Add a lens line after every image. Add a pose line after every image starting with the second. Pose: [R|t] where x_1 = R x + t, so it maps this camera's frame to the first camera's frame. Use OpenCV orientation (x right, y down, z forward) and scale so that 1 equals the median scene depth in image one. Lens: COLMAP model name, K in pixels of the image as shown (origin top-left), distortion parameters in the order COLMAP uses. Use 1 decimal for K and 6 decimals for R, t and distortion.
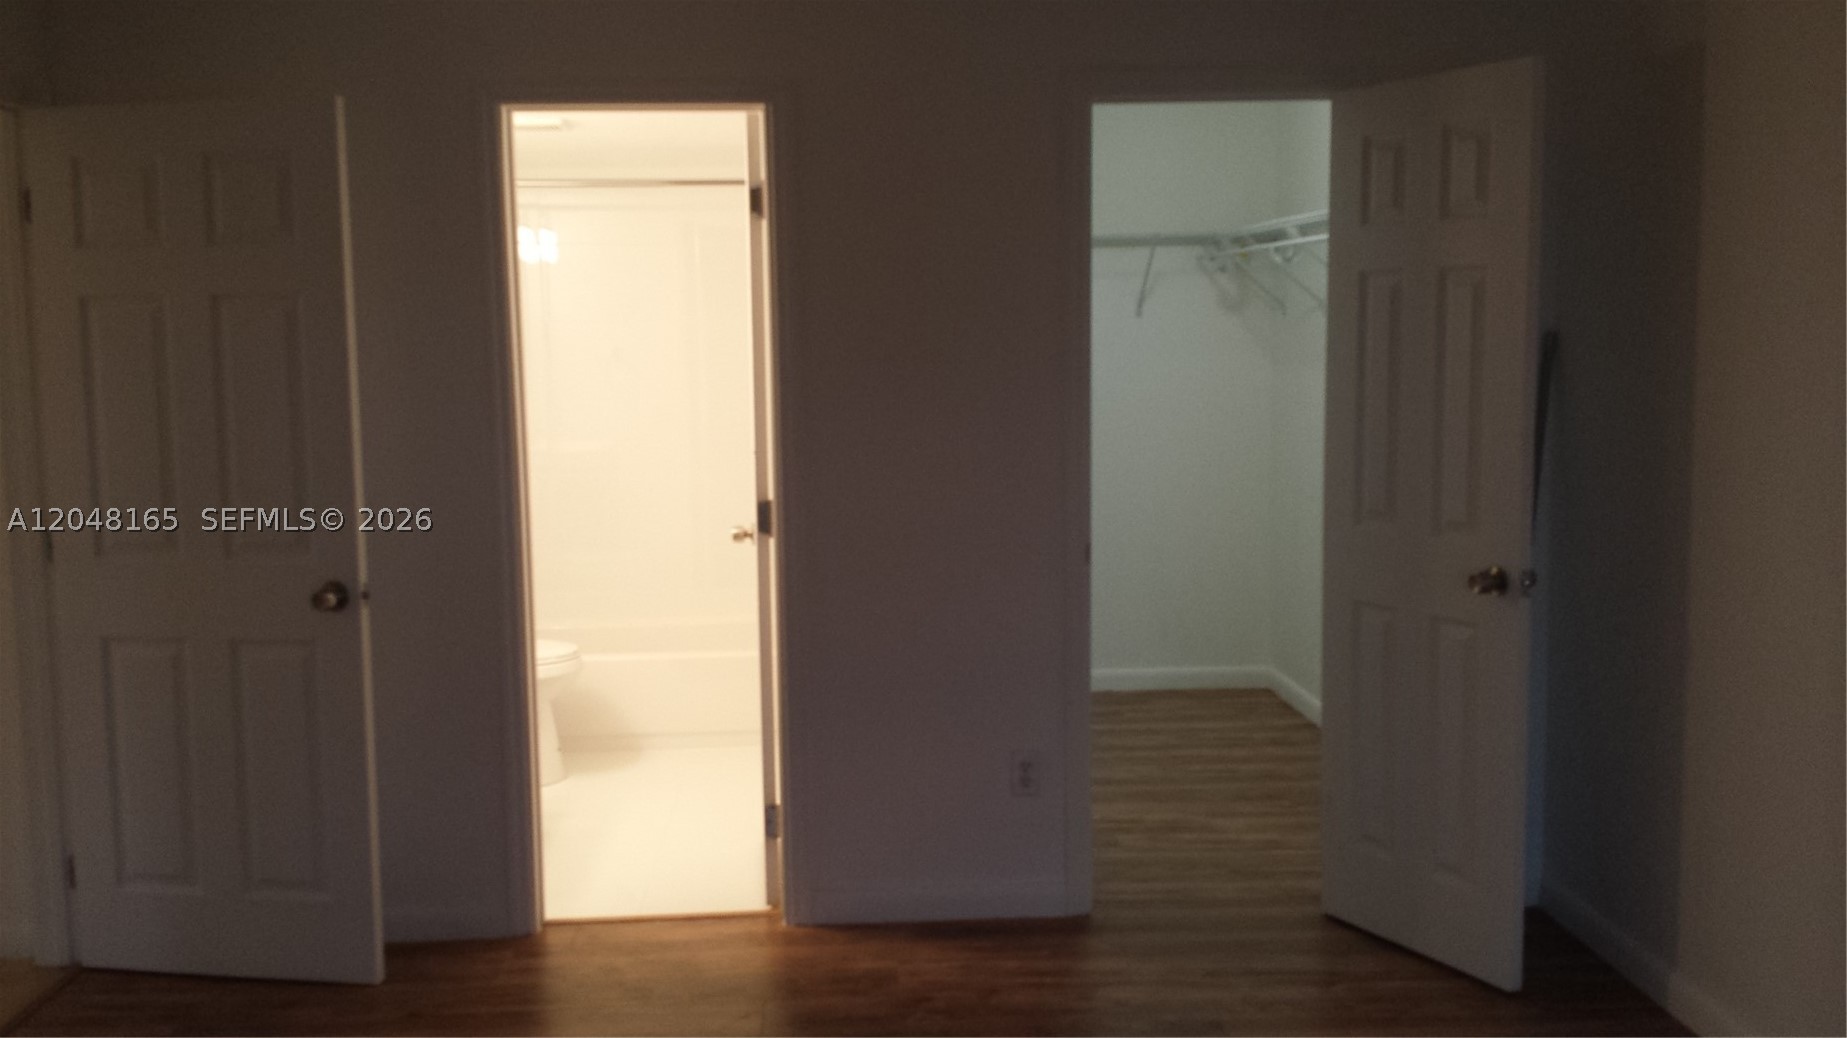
lens RADIAL K [[1699.2, 0, 923.6], [0, 1699.2, 518.1], [0, 0, 1]] dist [0.011223, 0.000000]
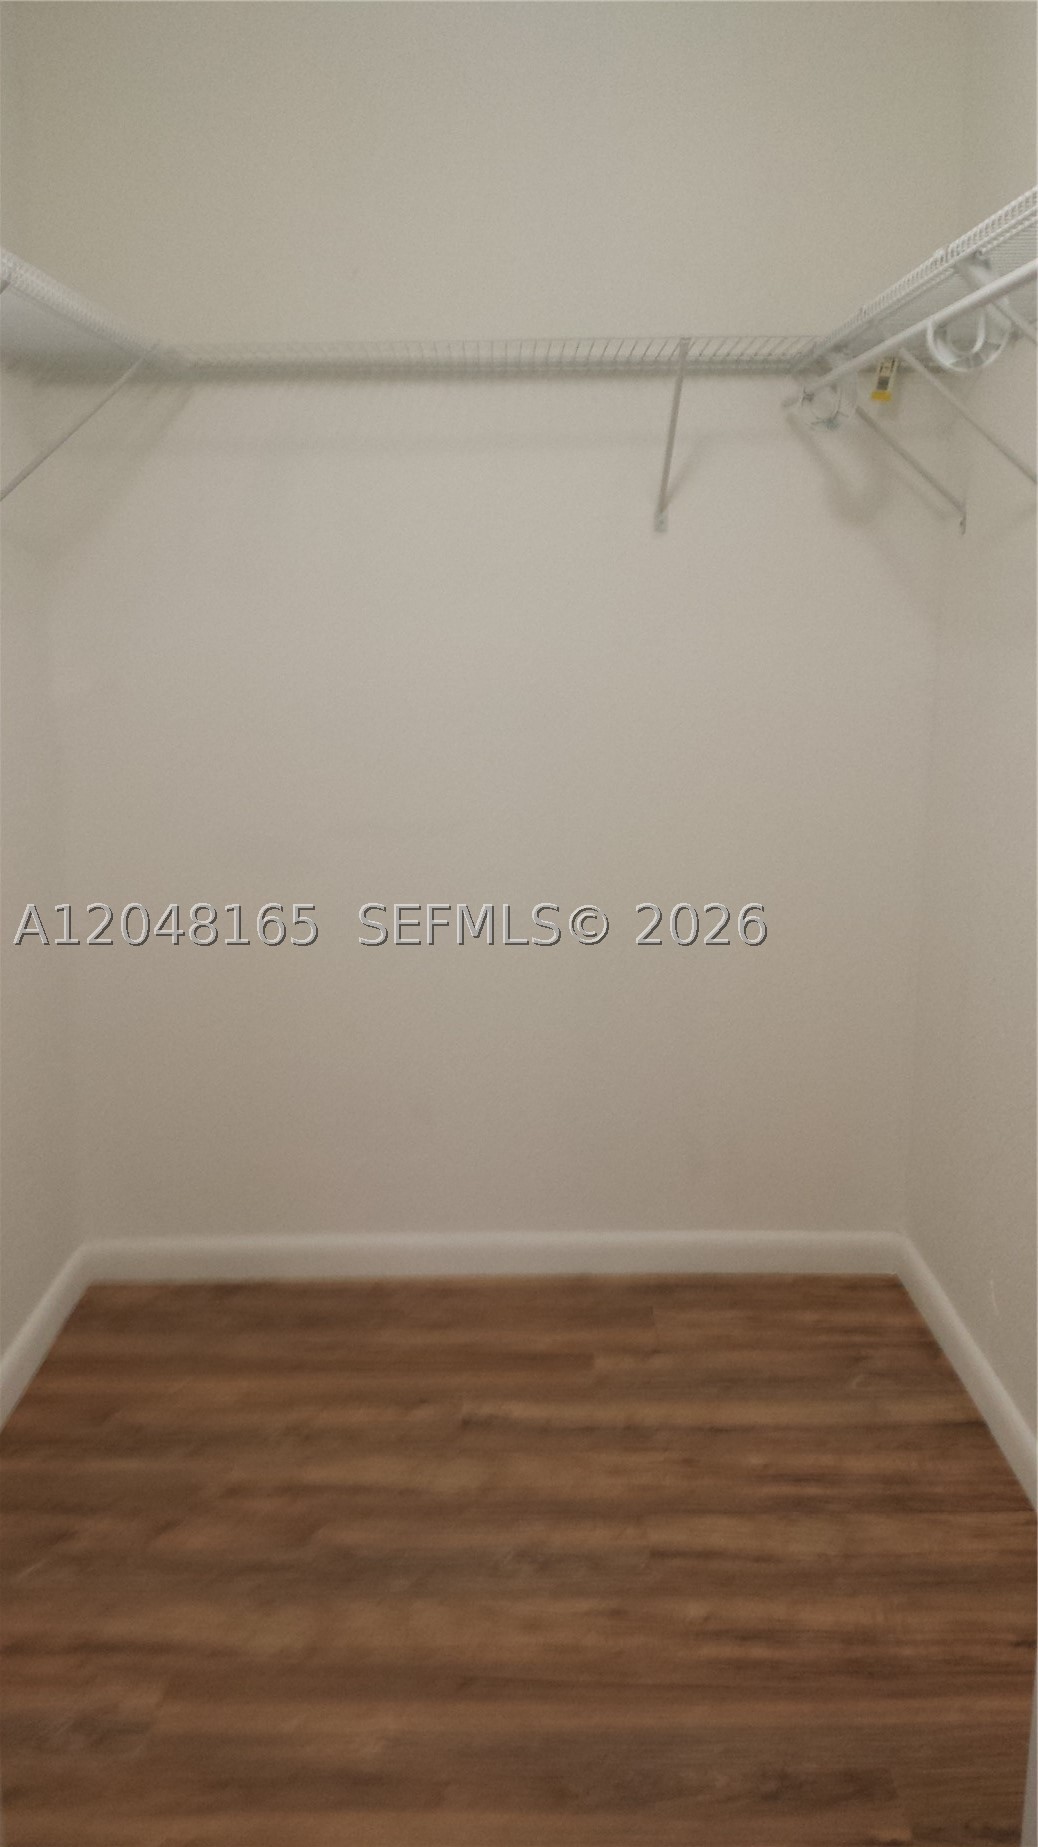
lens RADIAL K [[1699.2, 0, 510.8], [0, 1699.2, 998.2], [0, 0, 1]] dist [0.011223, 0.000000]
pose [[0.998428, 0.021254, -0.051866, 0.115604], [-0.013646, 0.989649, 0.142862, -0.058132], [0.054366, -0.141930, 0.988383, 0.518800]]
